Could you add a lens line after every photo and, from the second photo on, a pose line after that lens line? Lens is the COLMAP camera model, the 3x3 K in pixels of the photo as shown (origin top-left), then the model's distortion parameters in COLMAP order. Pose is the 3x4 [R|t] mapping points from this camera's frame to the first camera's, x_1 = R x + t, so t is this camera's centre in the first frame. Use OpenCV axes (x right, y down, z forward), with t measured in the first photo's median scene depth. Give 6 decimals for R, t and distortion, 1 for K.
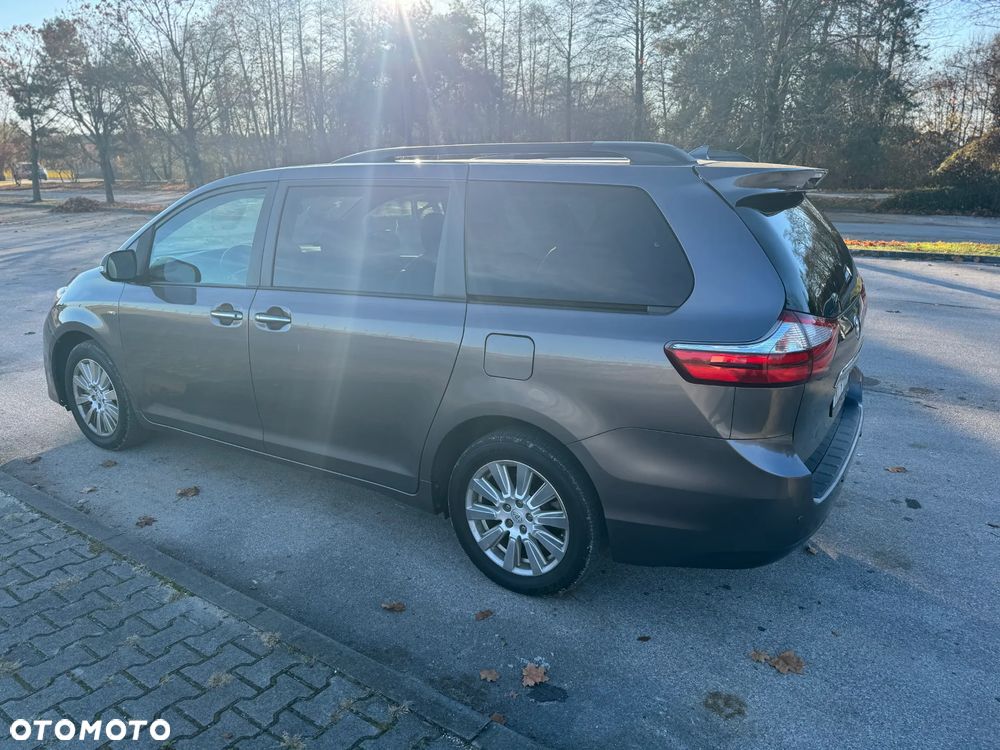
lens RADIAL K [[698.3, 0, 499.4], [0, 698.3, 384.3], [0, 0, 1]] dist [0.050307, -0.067902]
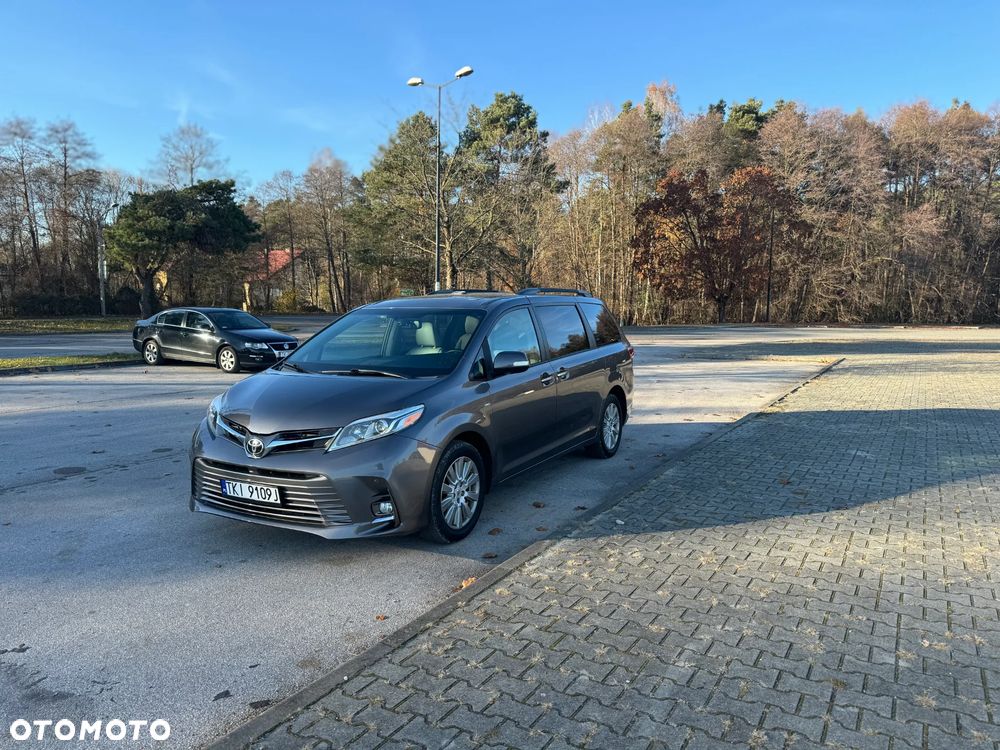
lens RADIAL K [[692.8, 0, 512.5], [0, 692.8, 379.1], [0, 0, 1]] dist [0.069752, -0.096446]
pose [[-0.058786, -0.110267, 0.992162, -1.663852], [0.282146, 0.951523, 0.122467, -0.266483], [-0.957569, 0.287133, -0.024825, 0.902600]]
